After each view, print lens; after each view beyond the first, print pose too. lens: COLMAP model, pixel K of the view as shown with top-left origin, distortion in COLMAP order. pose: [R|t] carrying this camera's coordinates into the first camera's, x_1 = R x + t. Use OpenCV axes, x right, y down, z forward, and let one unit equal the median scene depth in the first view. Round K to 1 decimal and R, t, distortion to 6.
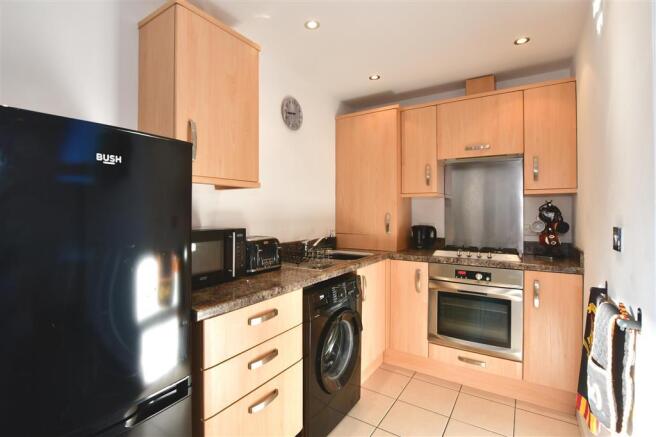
lens RADIAL K [[315.5, 0, 313.4], [0, 315.5, 209.6], [0, 0, 1]] dist [-0.012537, -0.001153]
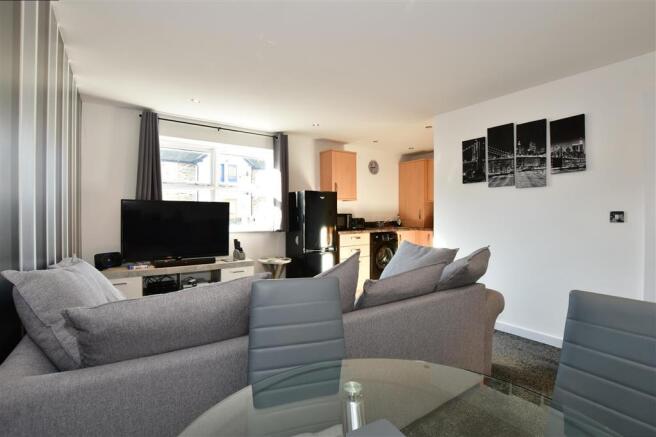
lens RADIAL K [[300.5, 0, 325.6], [0, 300.5, 213.3], [0, 0, 1]] dist [-0.016097, 0.000411]
pose [[0.934772, -0.003419, -0.355232, 0.461718], [0.006143, 0.999960, 0.006542, 0.025288], [0.355195, -0.008297, 0.934755, -1.447299]]
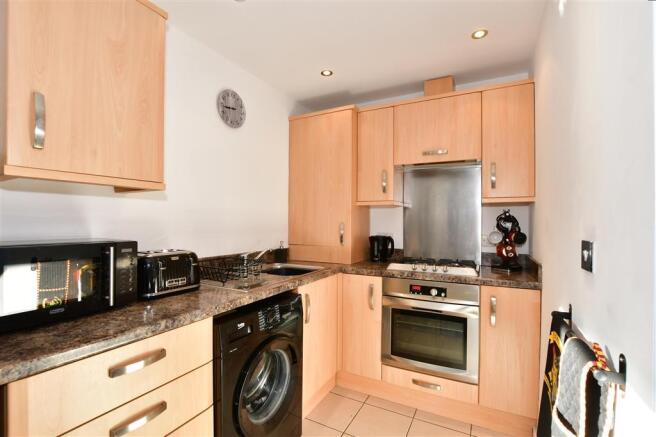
lens RADIAL K [[300.5, 0, 324.8], [0, 300.5, 220.6], [0, 0, 1]] dist [-0.016097, 0.000411]
pose [[0.995206, 0.003901, 0.097723, 0.129875], [-0.004233, 0.999986, 0.003183, 0.003511], [-0.097710, -0.003581, 0.995209, 0.171047]]
